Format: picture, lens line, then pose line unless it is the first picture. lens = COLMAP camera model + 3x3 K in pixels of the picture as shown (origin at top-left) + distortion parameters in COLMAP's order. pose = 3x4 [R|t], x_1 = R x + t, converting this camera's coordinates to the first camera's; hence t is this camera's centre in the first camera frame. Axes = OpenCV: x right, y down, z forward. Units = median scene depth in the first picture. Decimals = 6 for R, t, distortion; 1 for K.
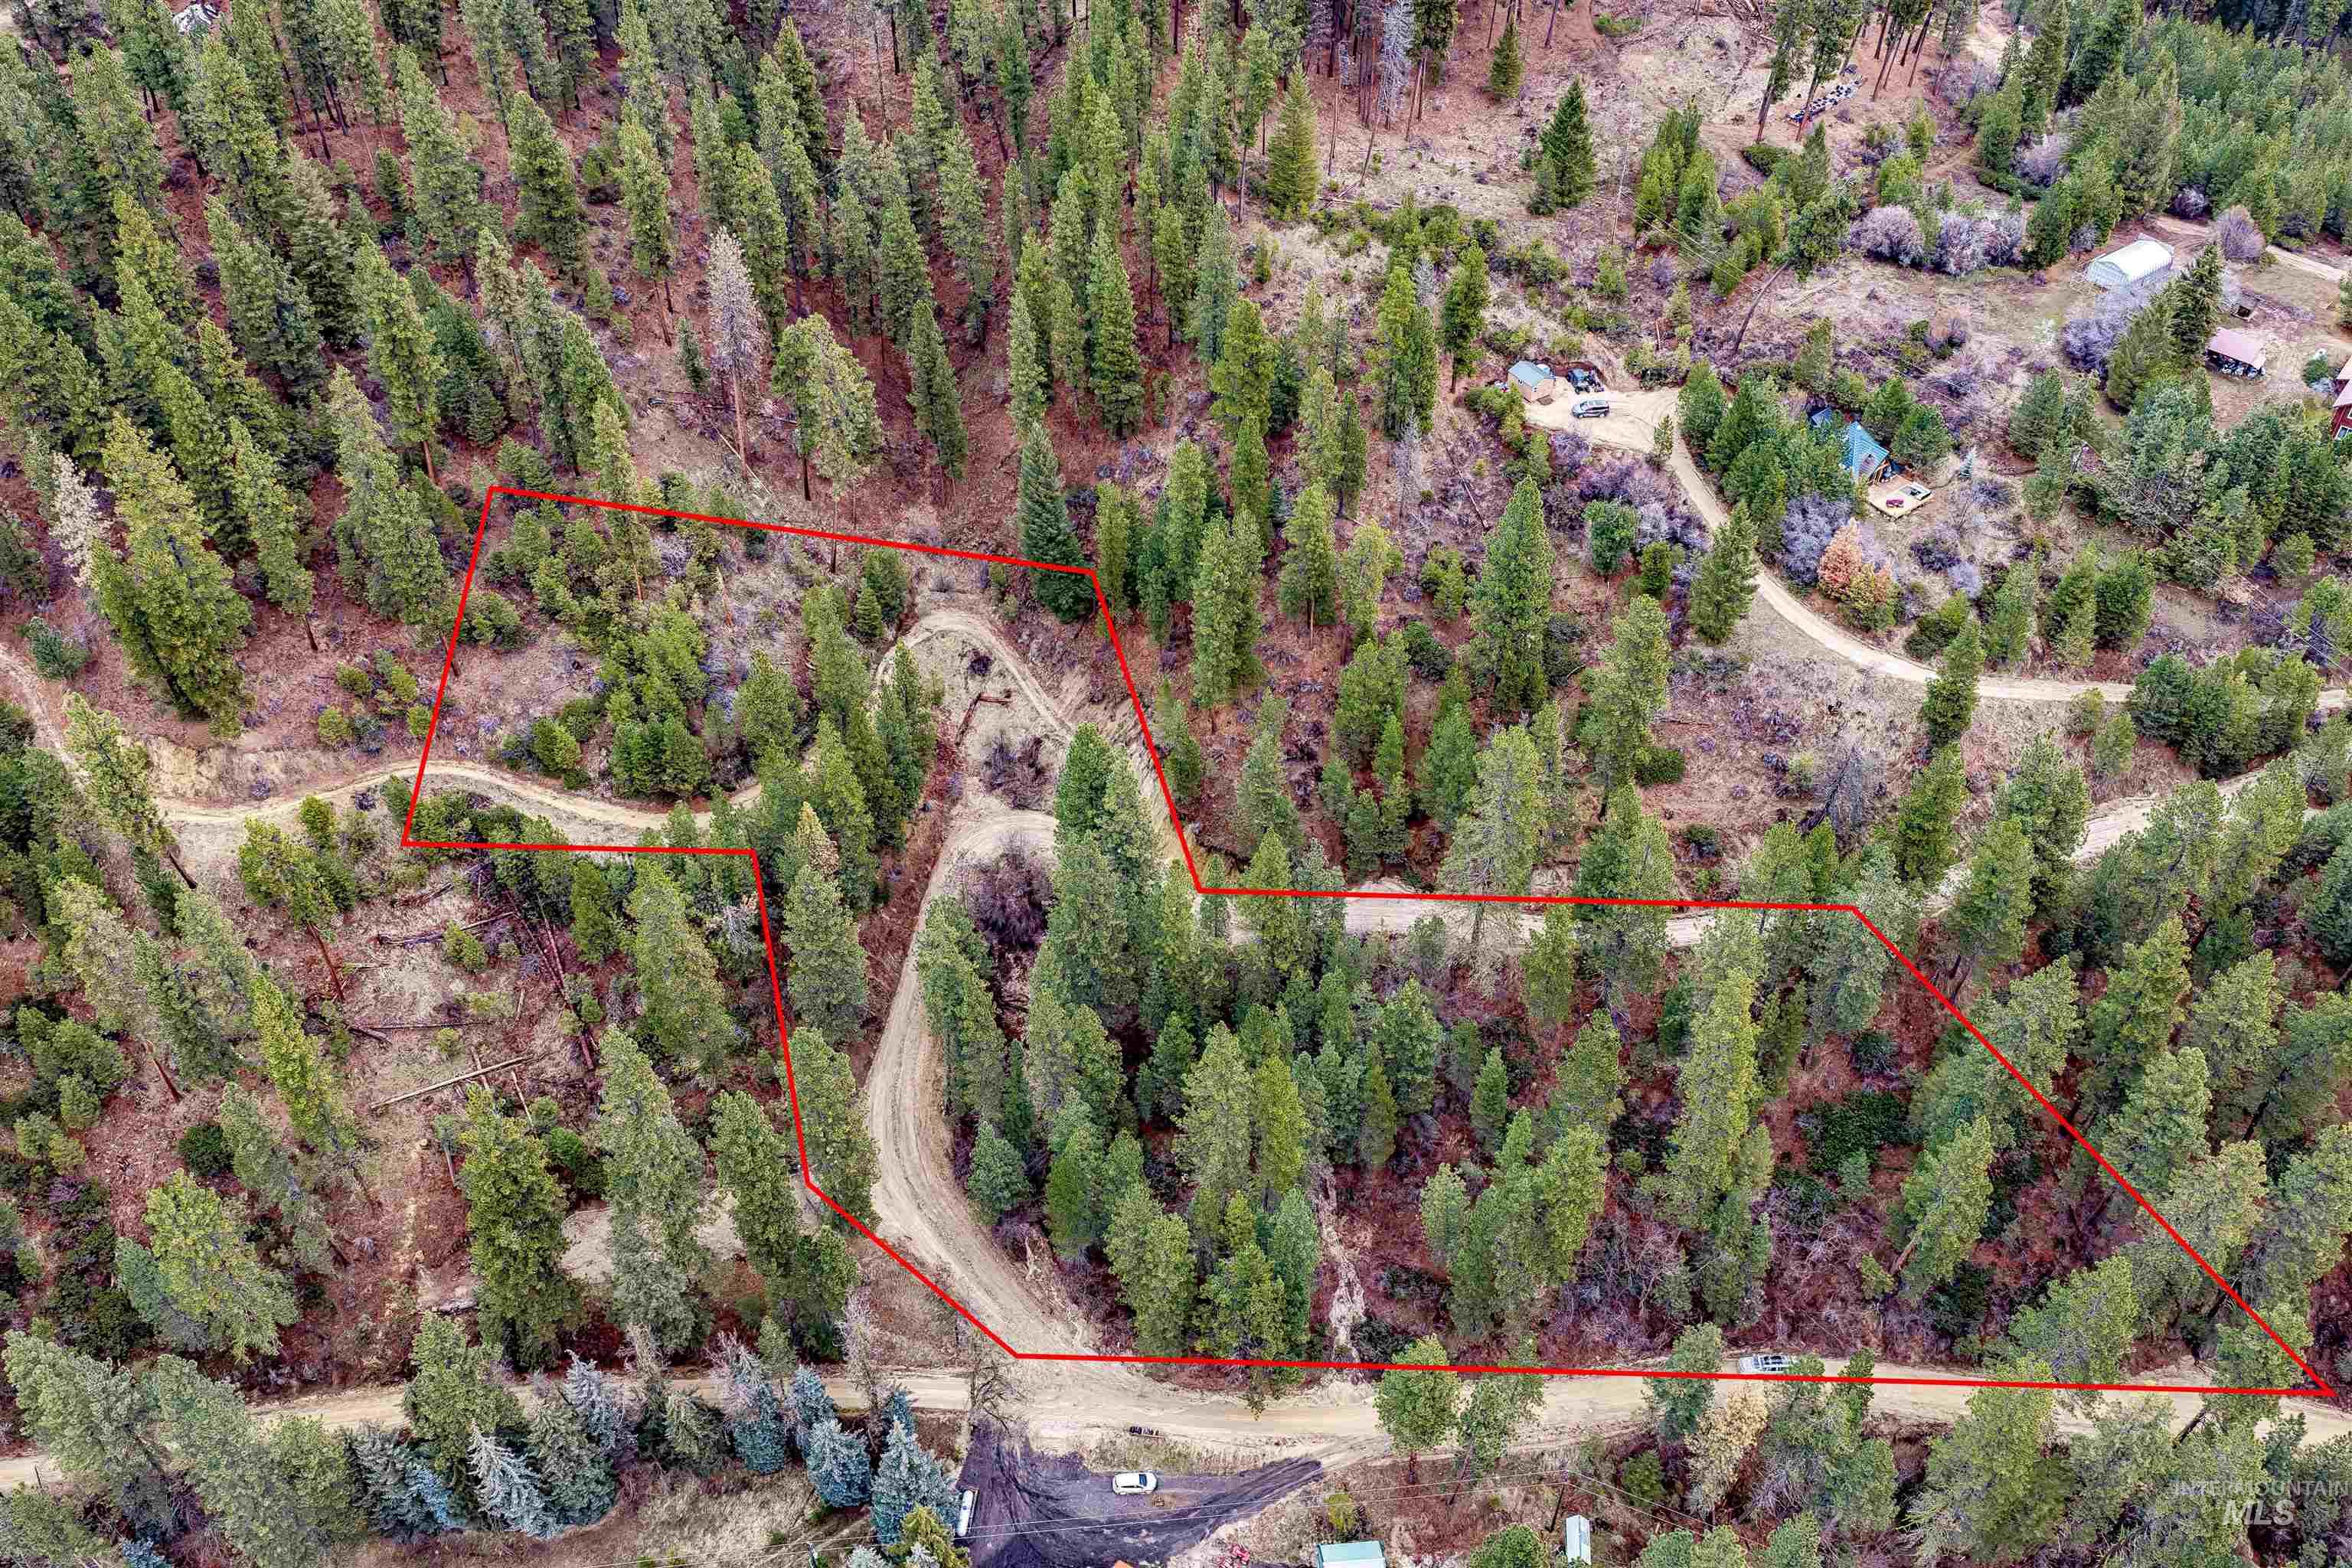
lens RADIAL K [[1941.0, 0, 1173.4], [0, 1941.0, 794.0], [0, 0, 1]] dist [0.012312, -0.019897]
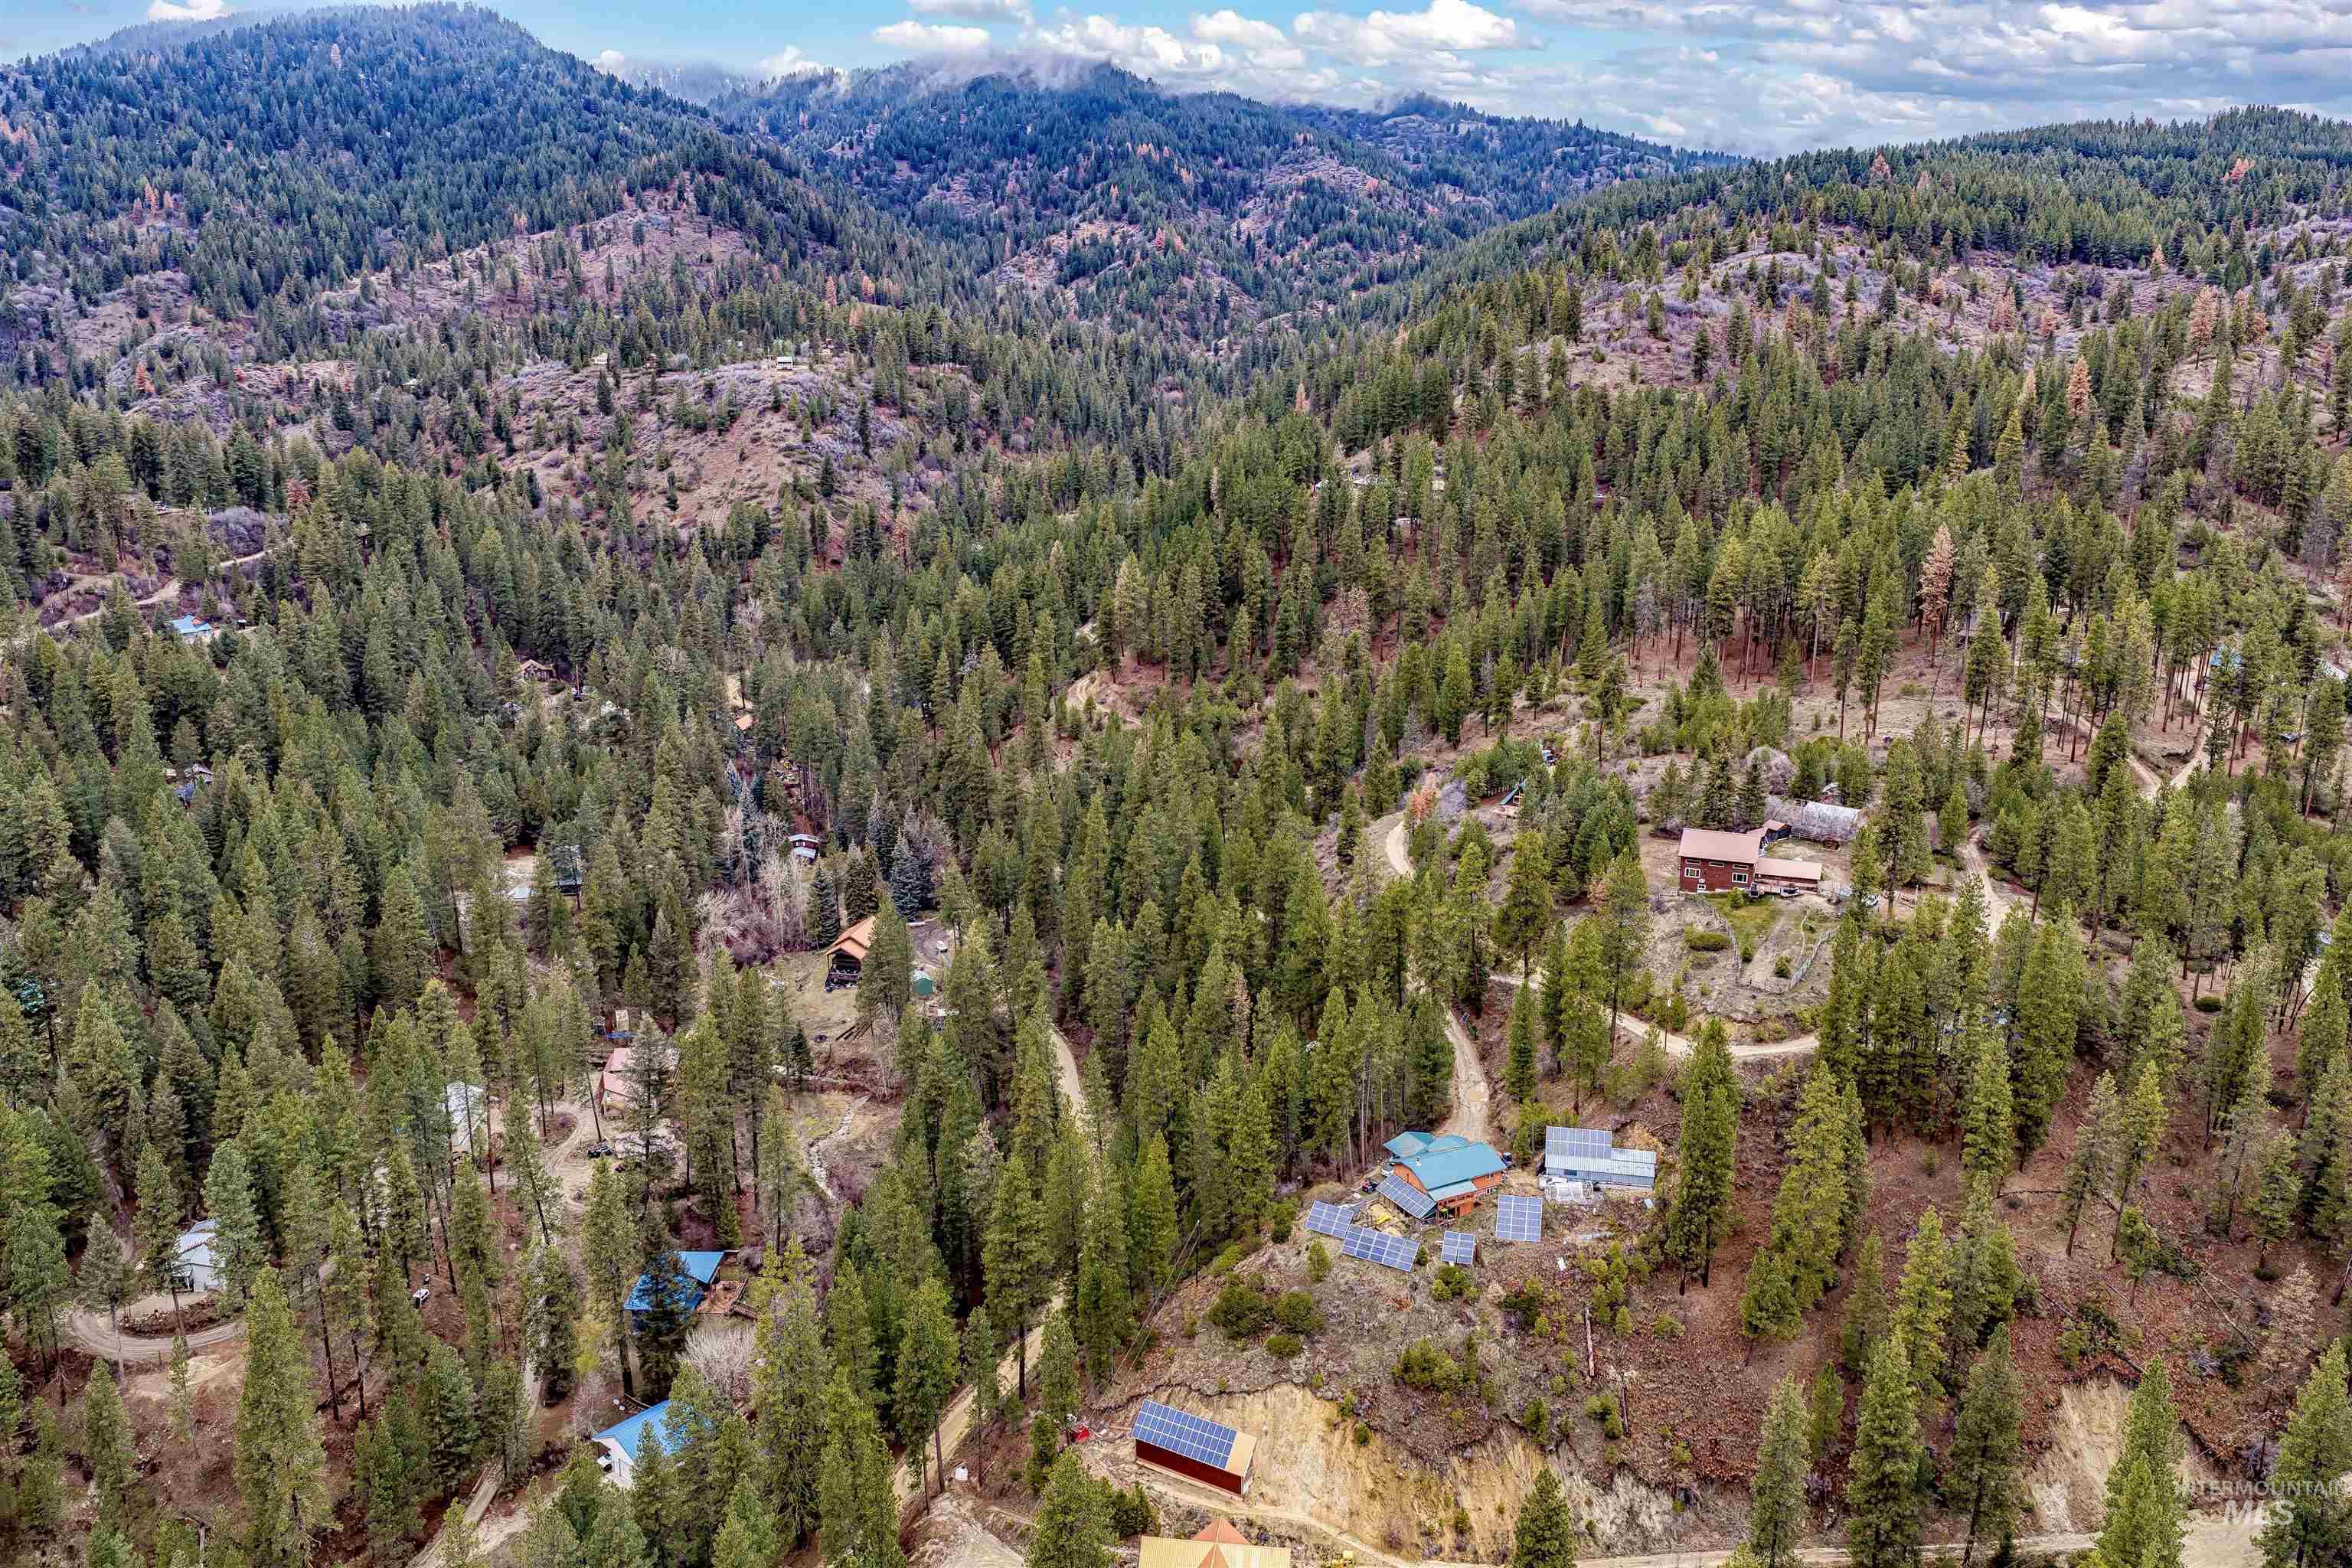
lens RADIAL K [[1941.0, 0, 1180.6], [0, 1941.0, 784.7], [0, 0, 1]] dist [0.012312, -0.019897]
pose [[0.287932, 0.243716, -0.926120, 1.852507], [-0.659117, 0.752007, -0.007024, 0.028391], [0.694737, 0.612444, 0.377164, 0.167330]]
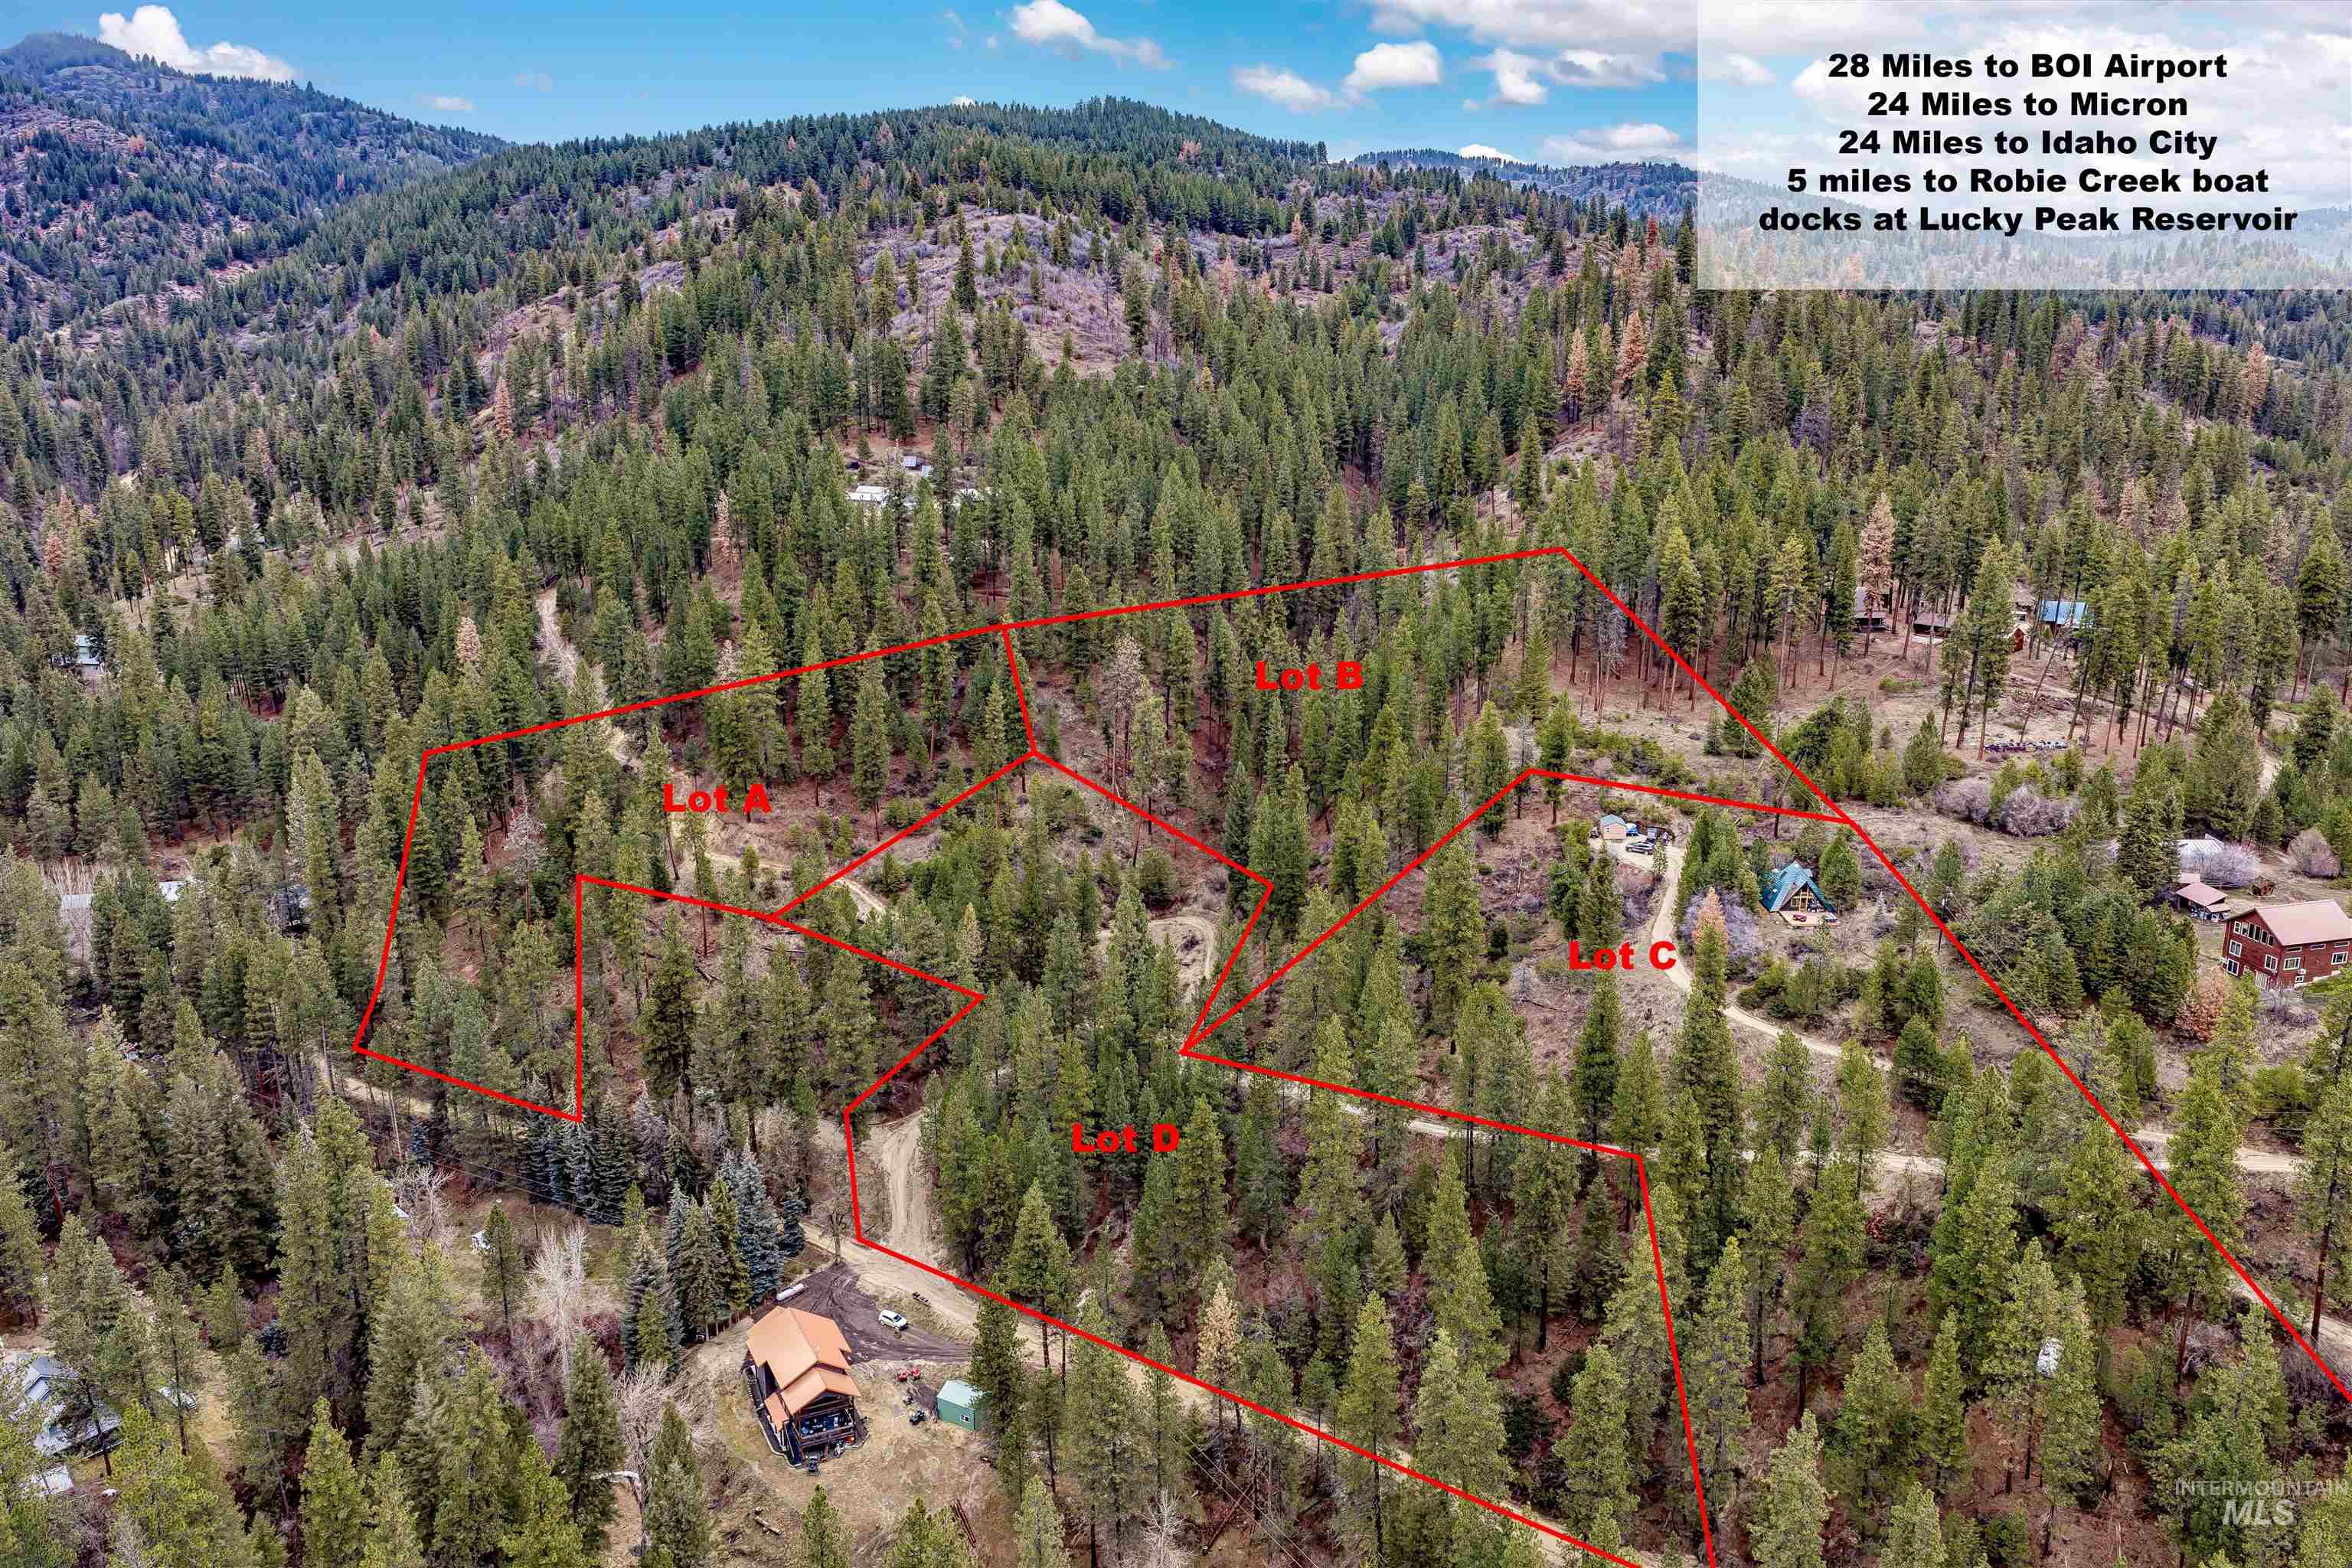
lens RADIAL K [[1941.0, 0, 1172.1], [0, 1941.0, 782.8], [0, 0, 1]] dist [0.012312, -0.019897]
pose [[0.814131, 0.150408, -0.560863, 0.731049], [-0.400917, 0.844310, -0.355537, 0.376233], [0.420067, 0.514313, 0.747681, -0.127869]]
